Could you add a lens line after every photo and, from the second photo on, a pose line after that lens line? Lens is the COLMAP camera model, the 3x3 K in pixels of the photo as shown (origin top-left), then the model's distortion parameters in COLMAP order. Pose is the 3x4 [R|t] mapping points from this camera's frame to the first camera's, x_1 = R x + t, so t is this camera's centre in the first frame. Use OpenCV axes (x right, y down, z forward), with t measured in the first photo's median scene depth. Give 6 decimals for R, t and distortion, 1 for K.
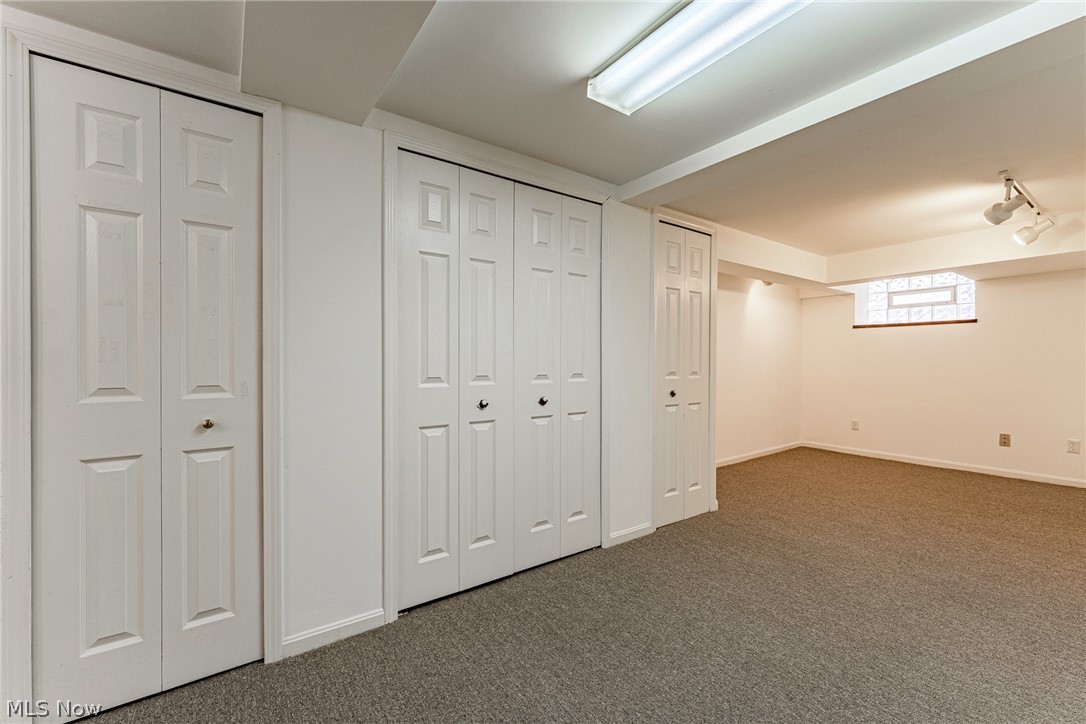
lens RADIAL K [[445.2, 0, 543.9], [0, 445.2, 364.4], [0, 0, 1]] dist [0.000331, -0.000221]
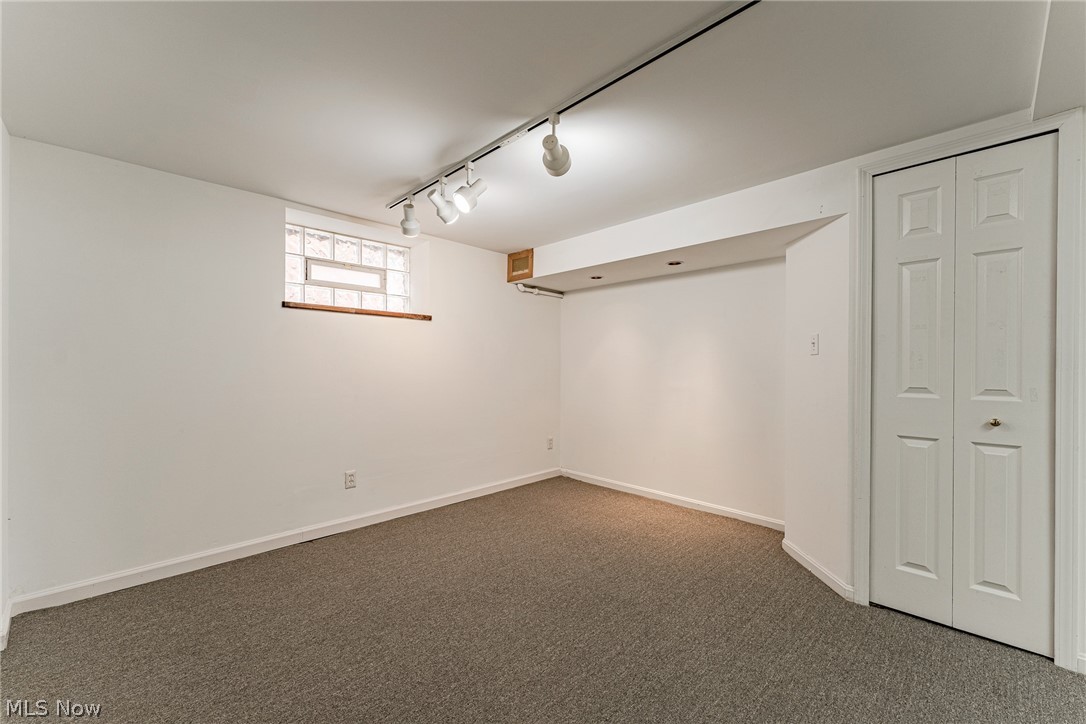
lens RADIAL K [[446.6, 0, 544.4], [0, 446.6, 369.2], [0, 0, 1]] dist [-0.001133, -0.000626]
pose [[0.152632, 0.003767, -0.988276, 0.225532], [-0.007545, 0.999968, 0.002646, 0.000251], [0.988254, 0.007053, 0.152656, -0.358075]]
